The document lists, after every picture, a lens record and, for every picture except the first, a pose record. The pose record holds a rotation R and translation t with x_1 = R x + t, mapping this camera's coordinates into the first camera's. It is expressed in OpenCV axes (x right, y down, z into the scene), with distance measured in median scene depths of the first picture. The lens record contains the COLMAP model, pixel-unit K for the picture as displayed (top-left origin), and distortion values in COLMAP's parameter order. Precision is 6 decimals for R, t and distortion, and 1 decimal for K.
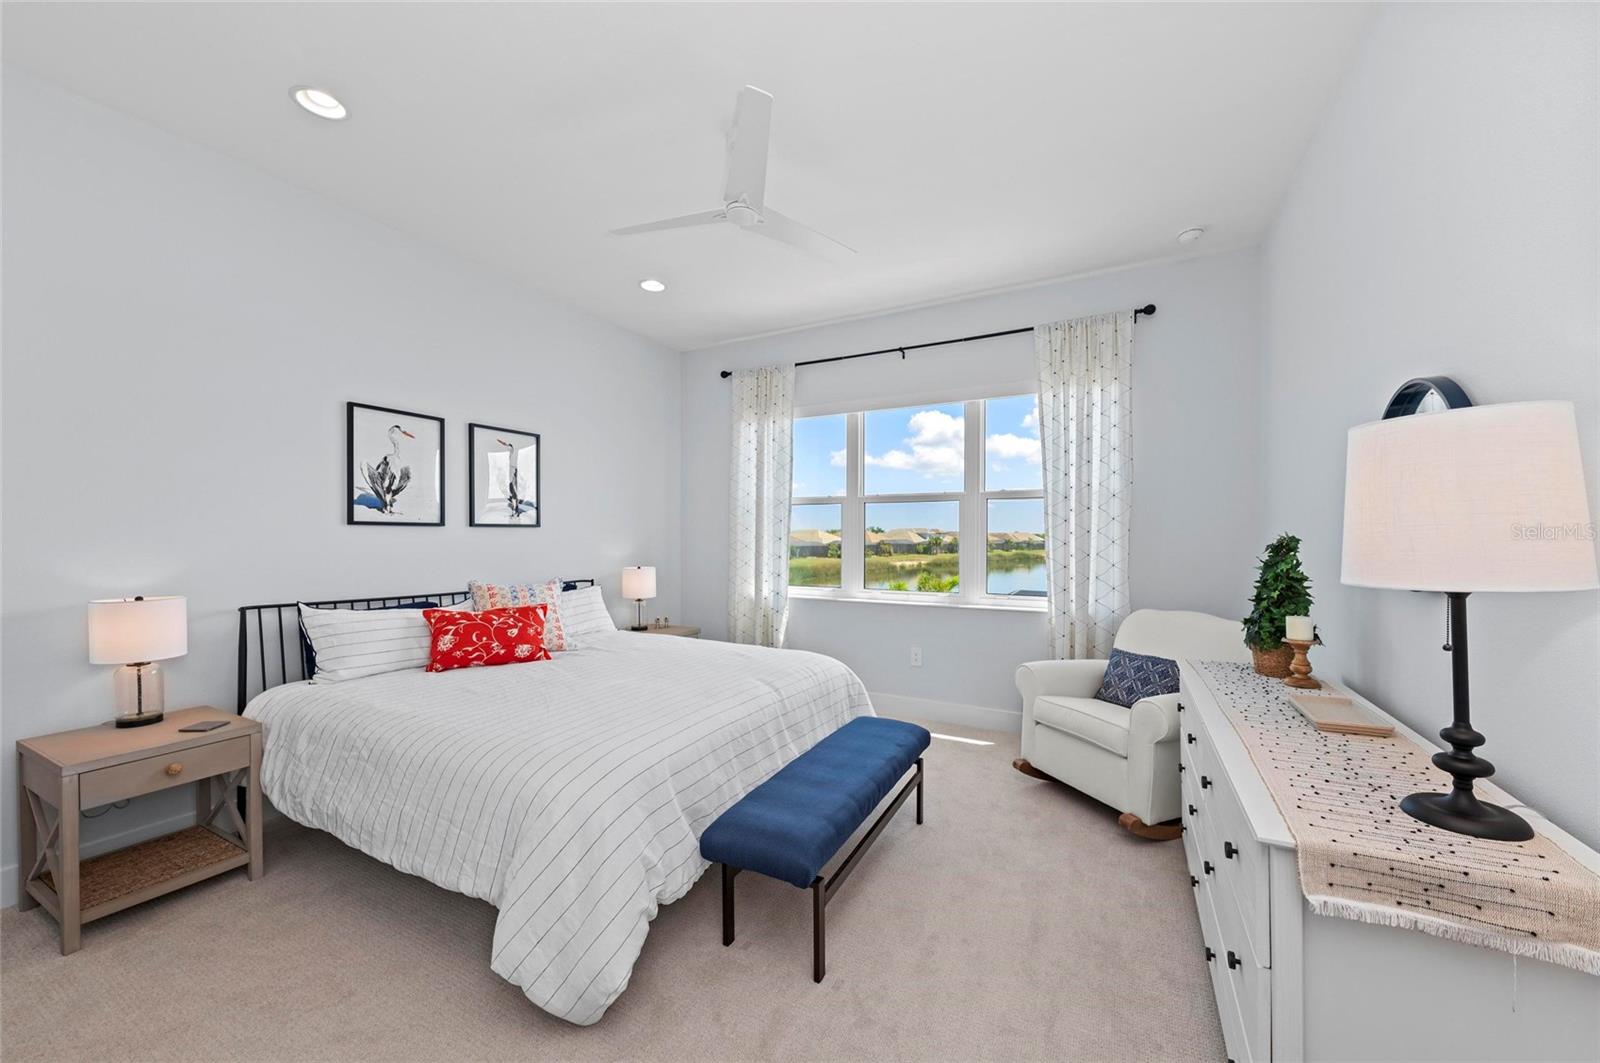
lens RADIAL K [[585.6, 0, 796.3], [0, 585.6, 536.6], [0, 0, 1]] dist [0.000837, -0.000174]
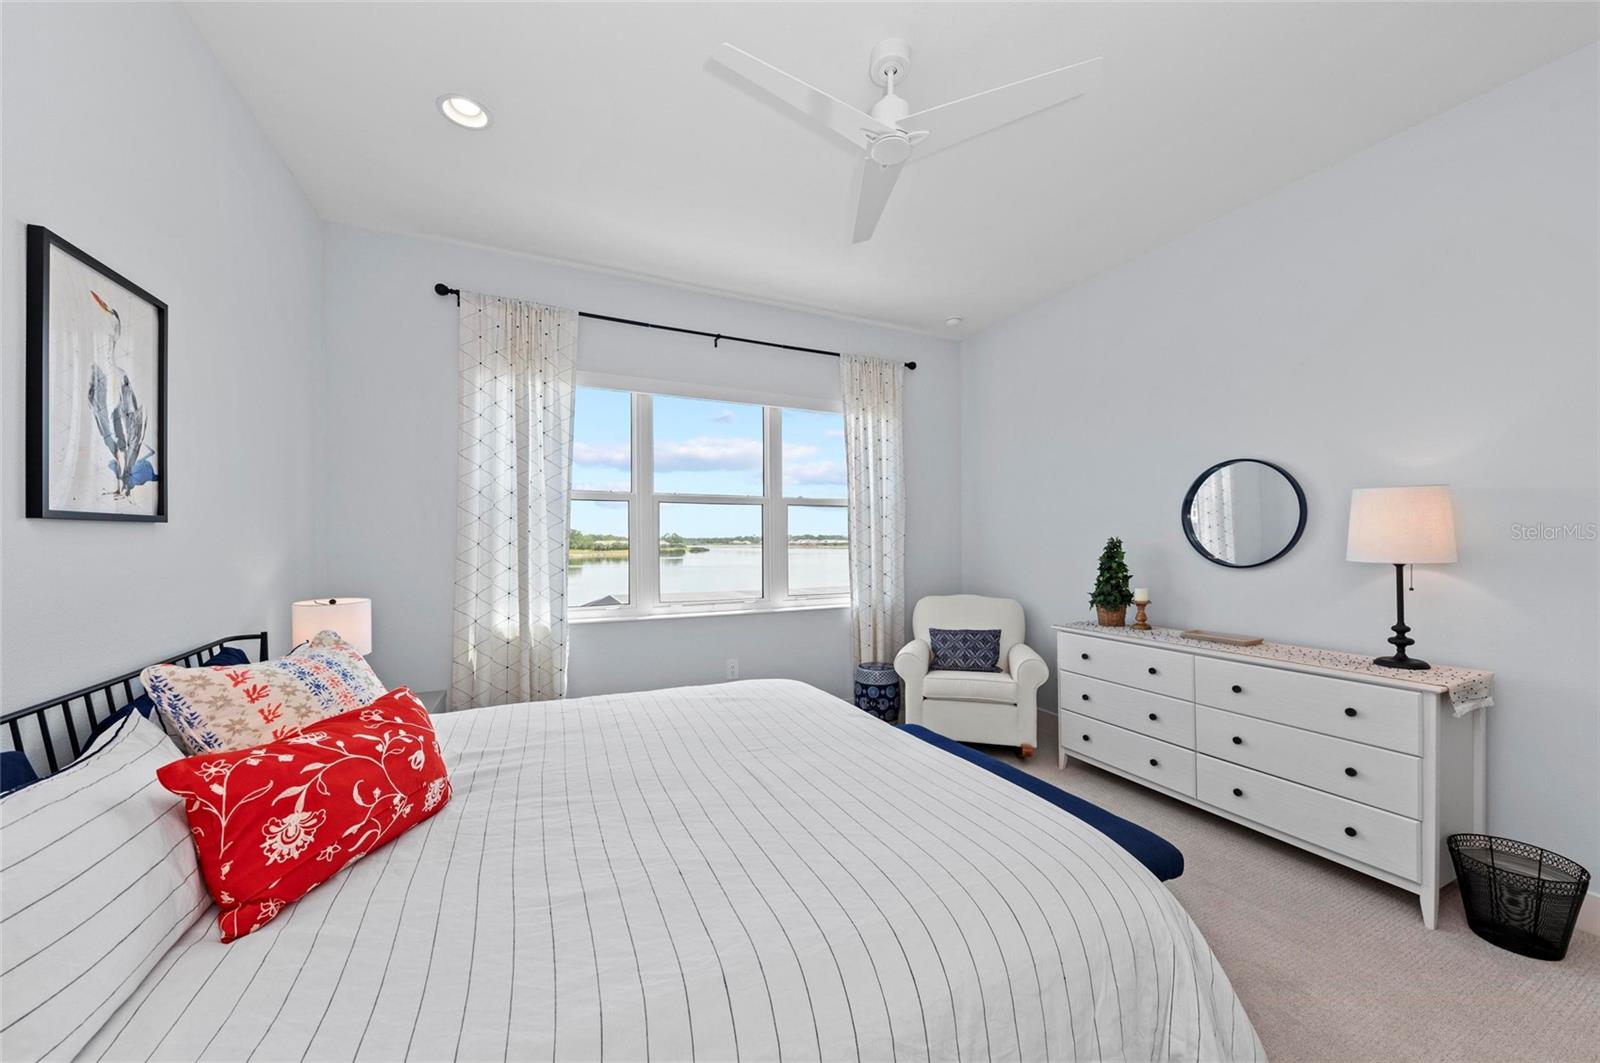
lens RADIAL K [[585.6, 0, 796.3], [0, 585.6, 536.6], [0, 0, 1]] dist [0.000837, -0.000174]
pose [[0.589058, 0.002208, 0.808087, -0.552296], [0.003176, 0.999982, -0.005047, -0.002384], [-0.808084, 0.005540, 0.589041, 0.411812]]
